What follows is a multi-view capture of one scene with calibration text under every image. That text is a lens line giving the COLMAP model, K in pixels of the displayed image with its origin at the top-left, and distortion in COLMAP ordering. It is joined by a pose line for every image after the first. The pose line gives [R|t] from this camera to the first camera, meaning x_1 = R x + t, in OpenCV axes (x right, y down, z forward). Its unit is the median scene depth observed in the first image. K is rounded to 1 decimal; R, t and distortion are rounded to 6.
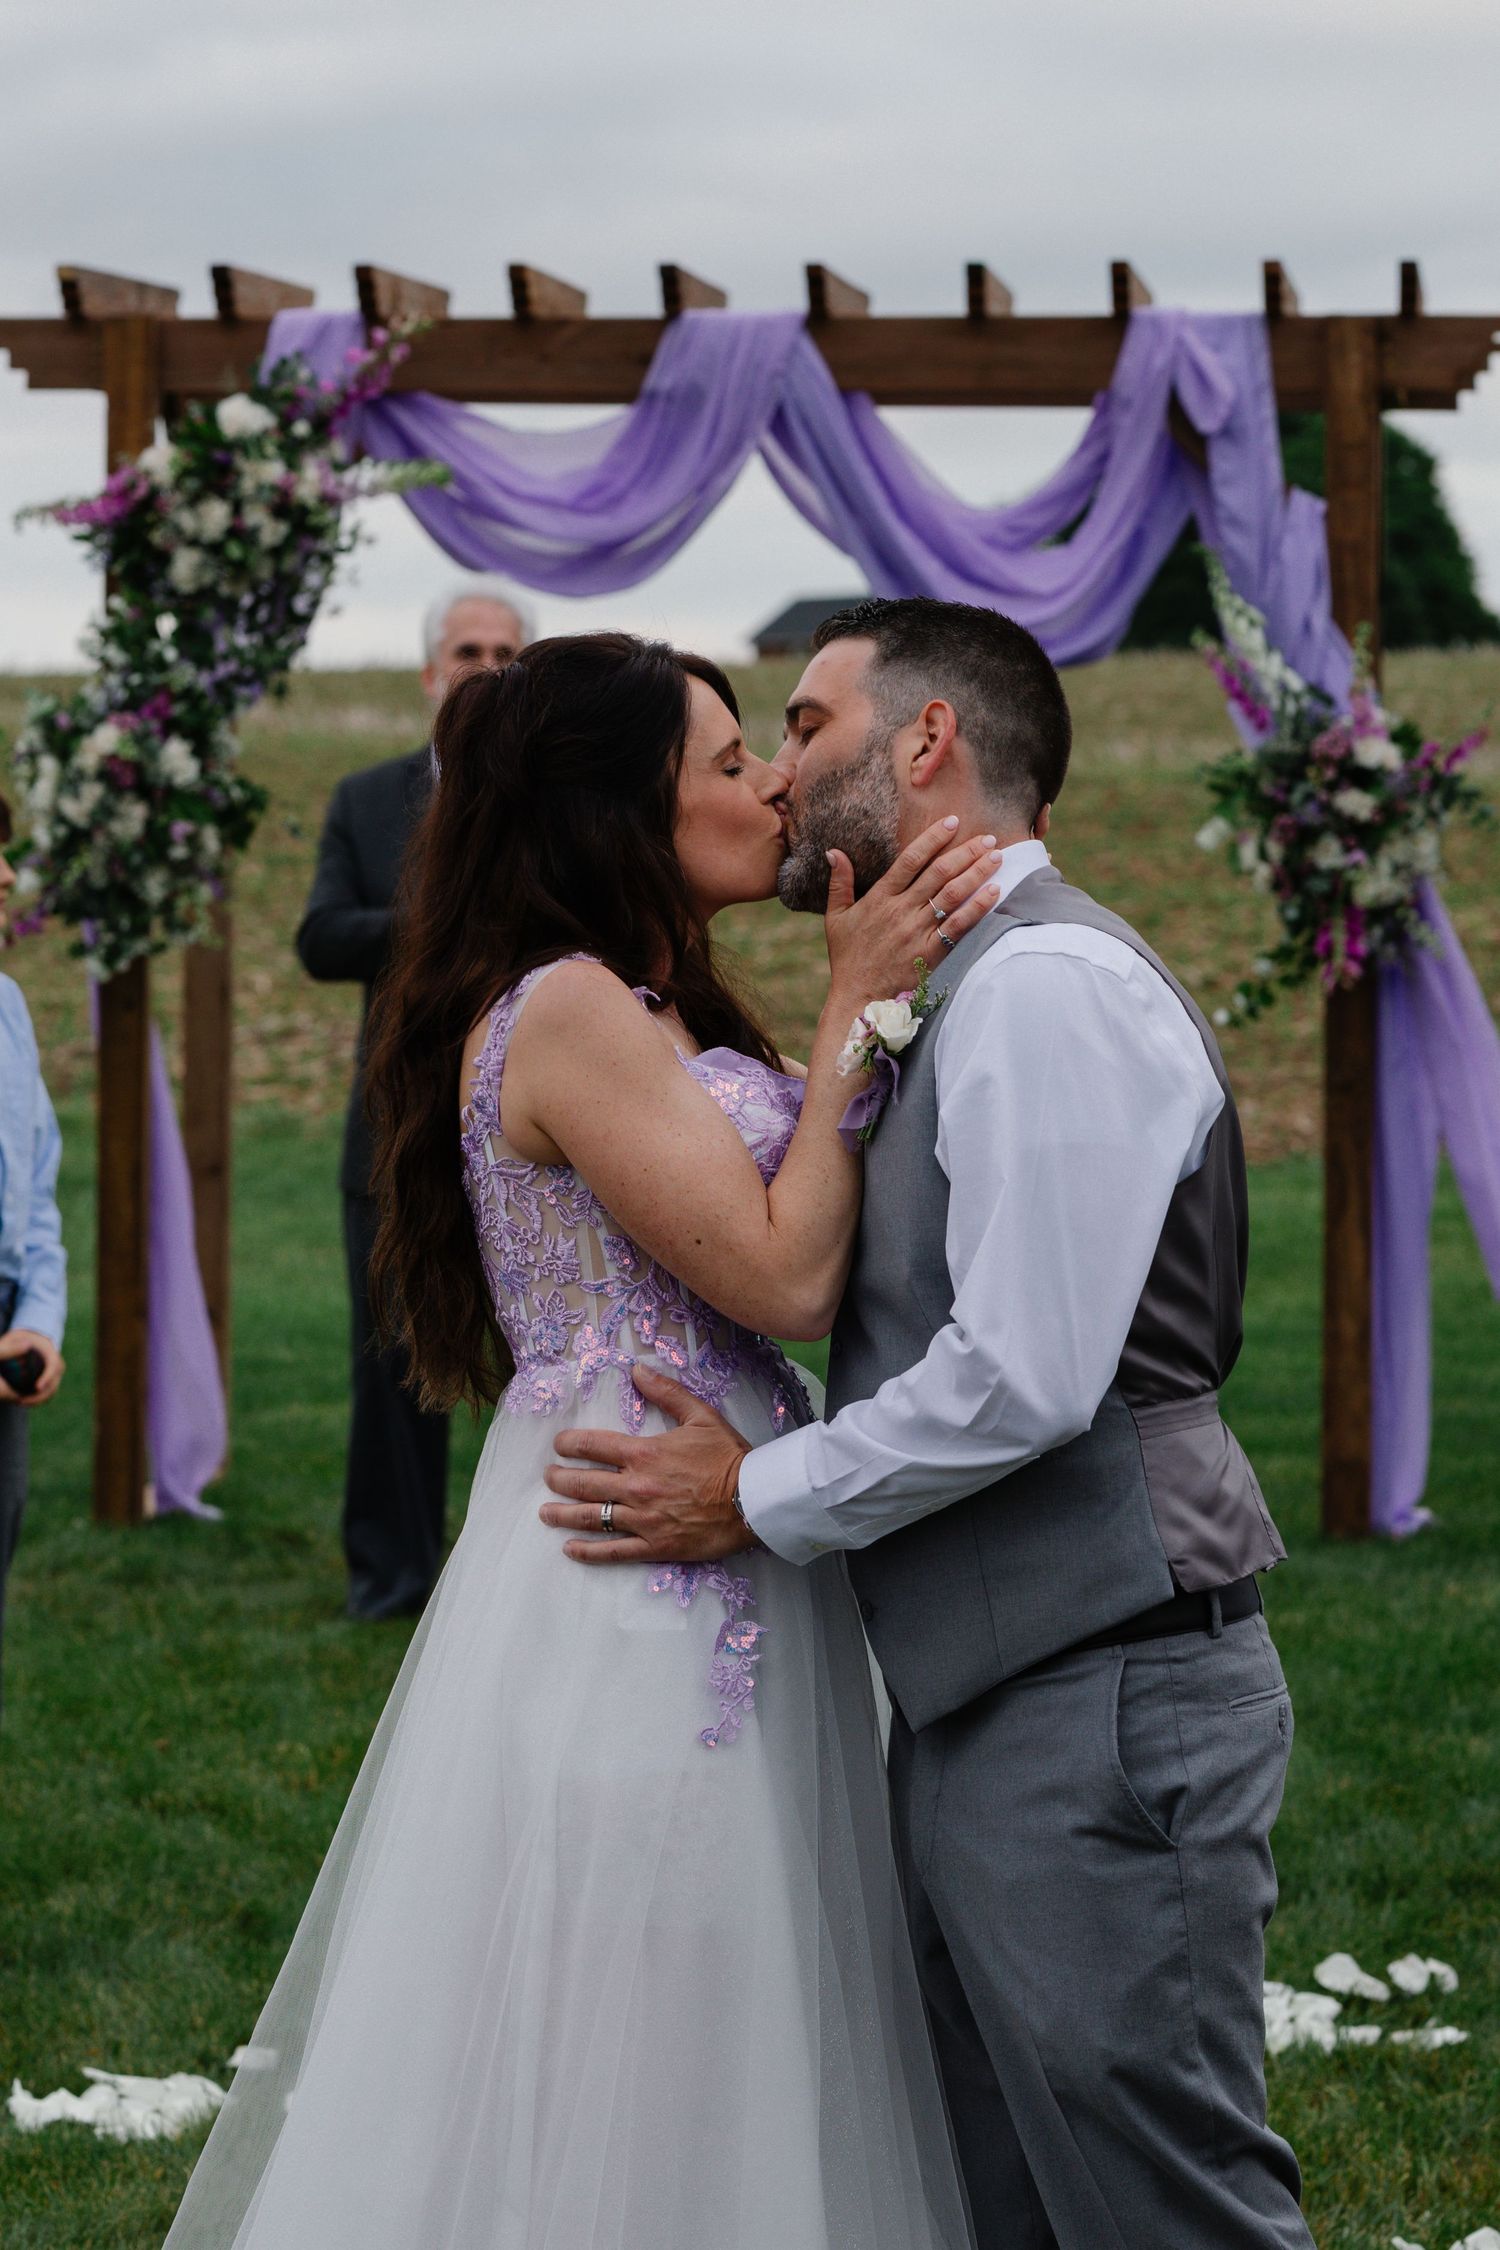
lens RADIAL K [[8971.6, 0, 750.0], [0, 8971.6, 1125.0], [0, 0, 1]] dist [0.006909, 0.689784]
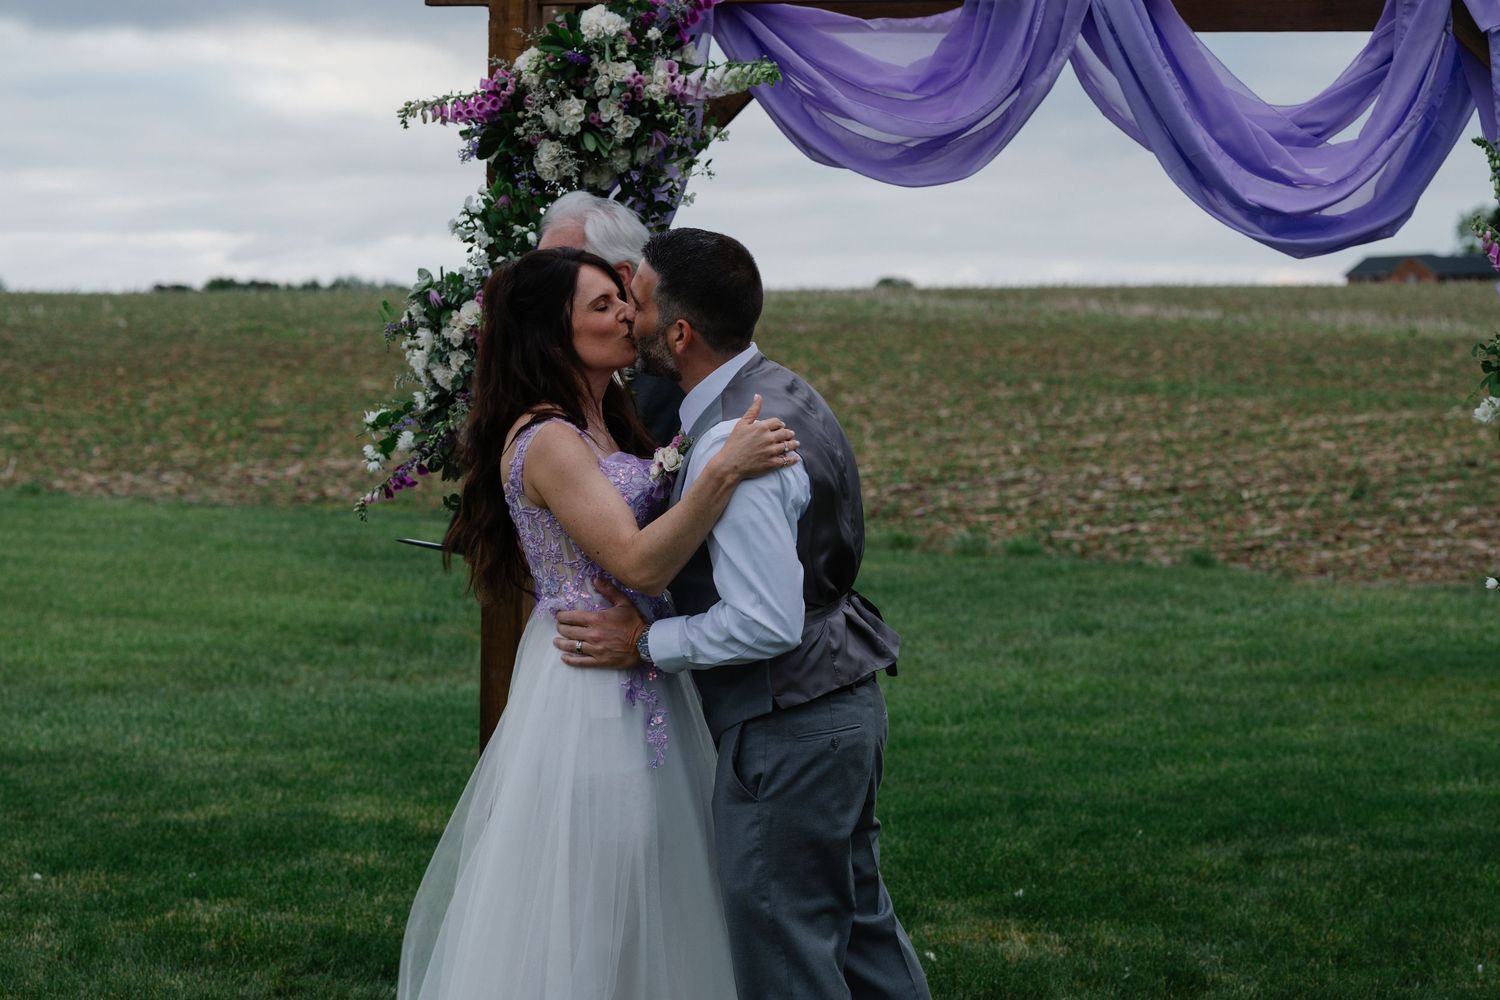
lens RADIAL K [[3746.7, 0, 750.0], [0, 3746.7, 500.0], [0, 0, 1]] dist [0.068544, -0.825098]
pose [[0.987010, 0.013160, -0.160120, 0.036462], [-0.012313, 0.999904, 0.006279, -0.023125], [0.160187, -0.004226, 0.987078, 0.545257]]
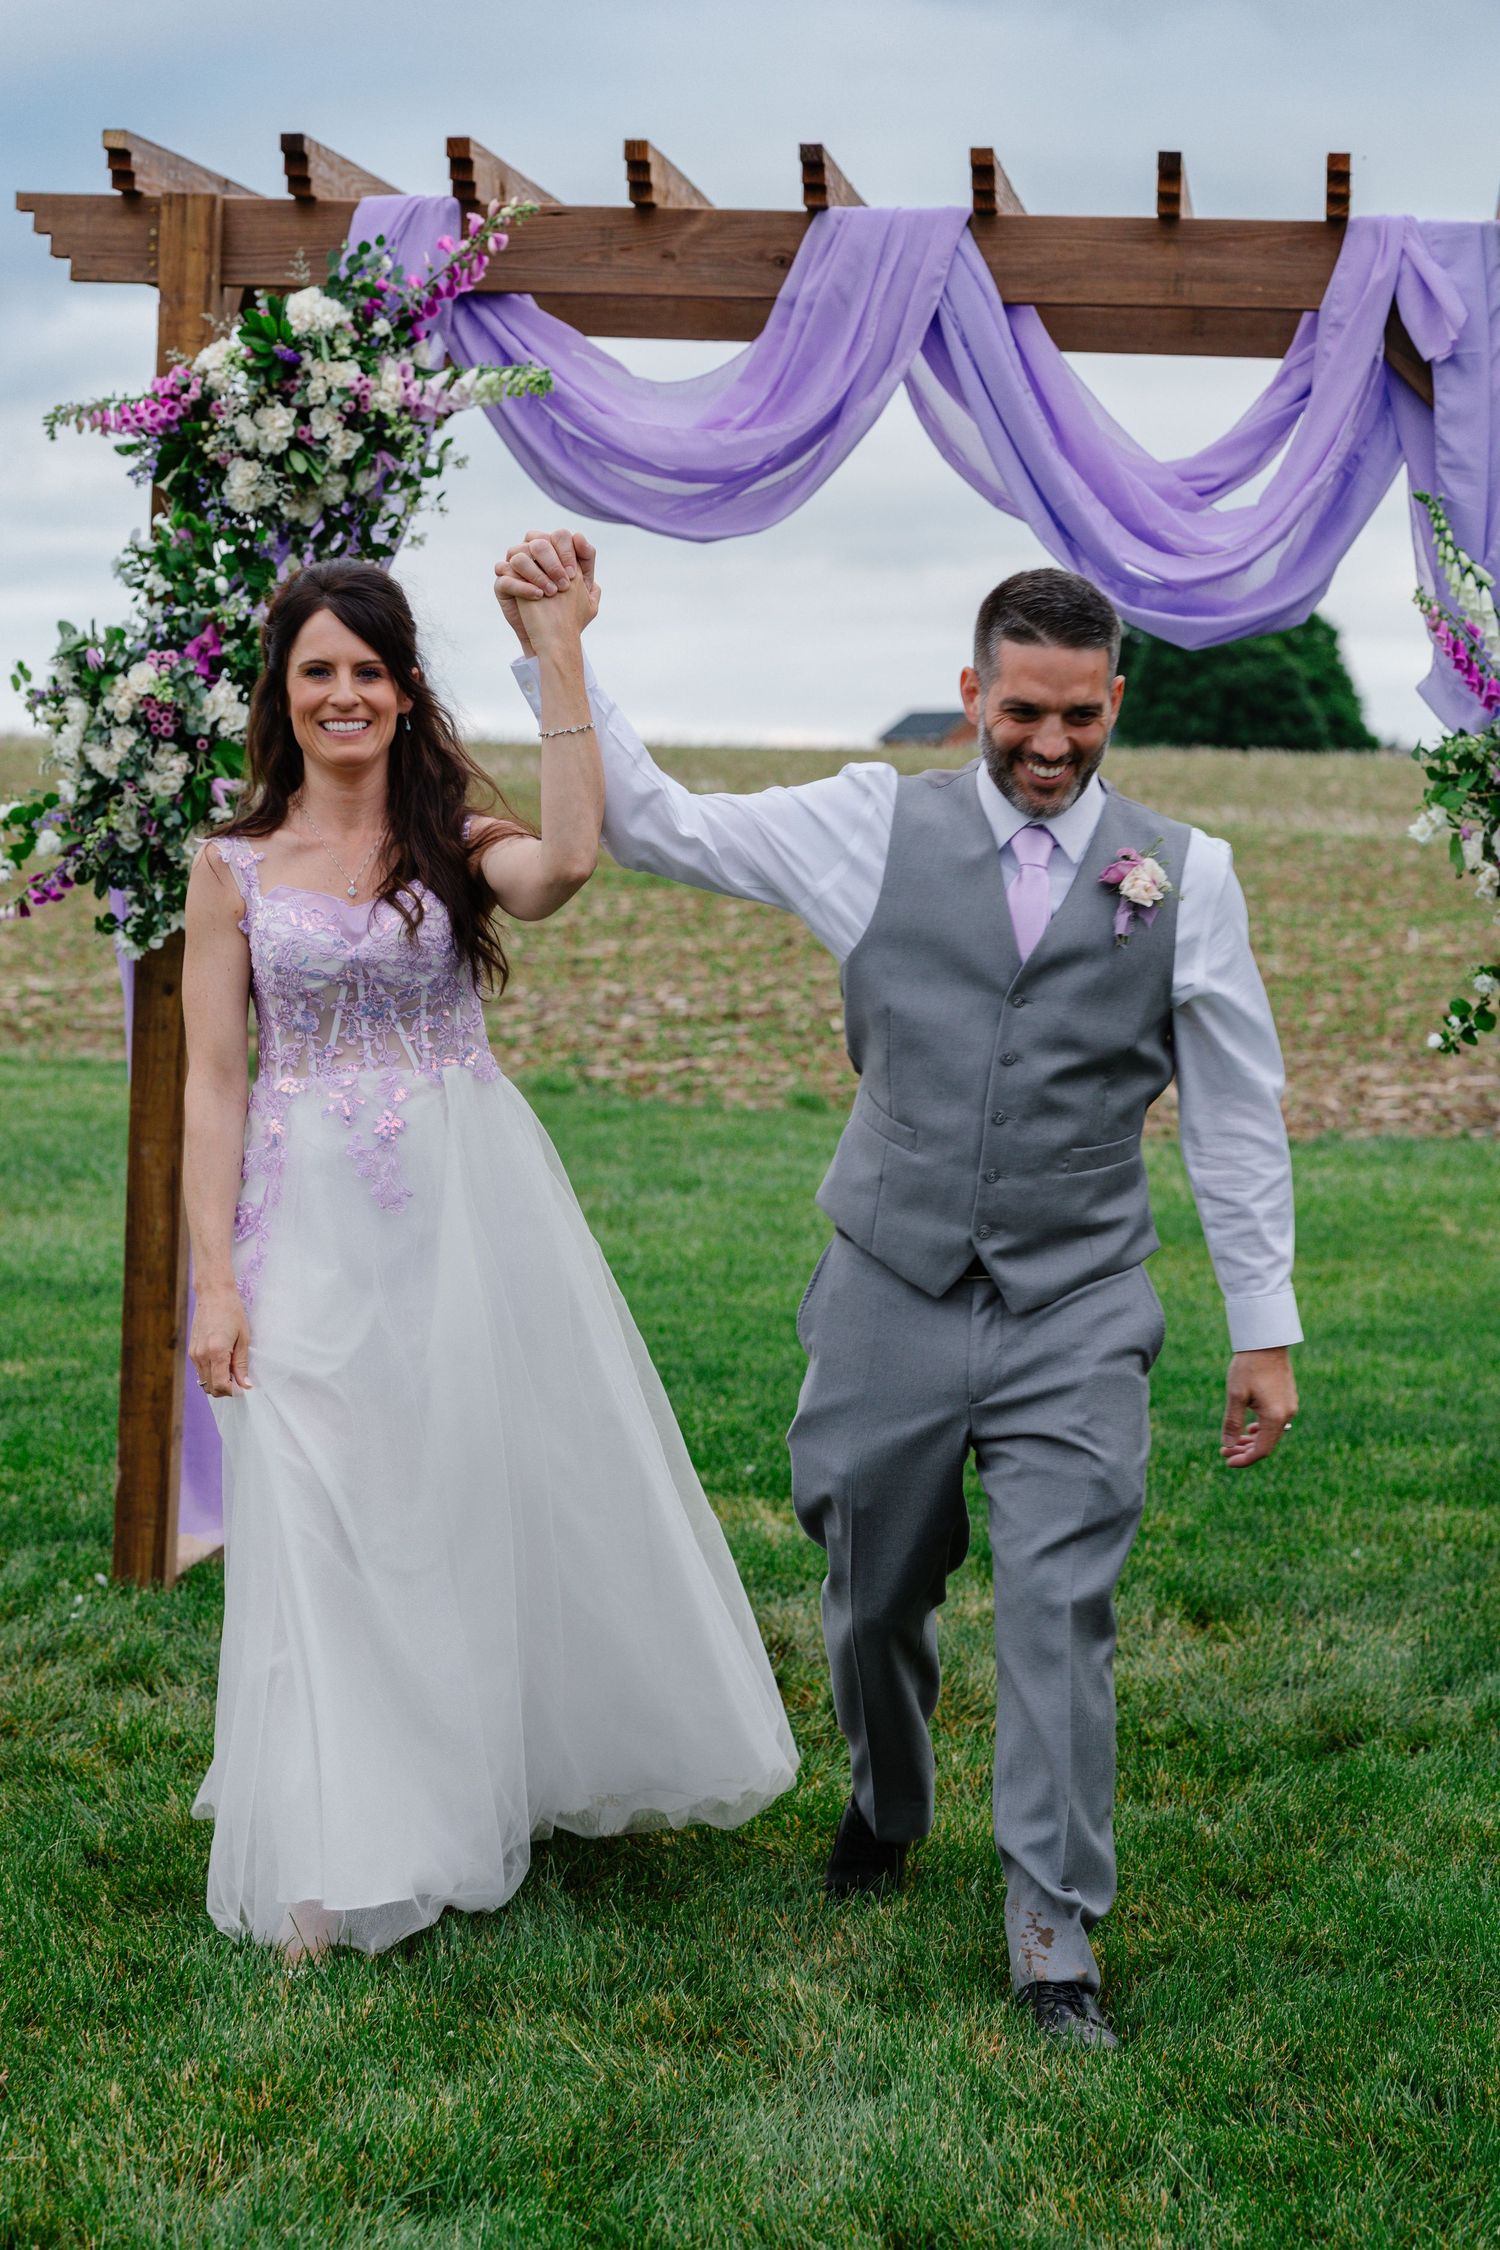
lens RADIAL K [[5649.7, 0, 750.0], [0, 5649.7, 1125.0], [0, 0, 1]] dist [-0.034507, 0.162764]
pose [[0.999361, 0.029389, -0.020338, -0.001317], [-0.029130, 0.999492, 0.012913, -0.008934], [0.020707, -0.012312, 0.999710, 0.457188]]
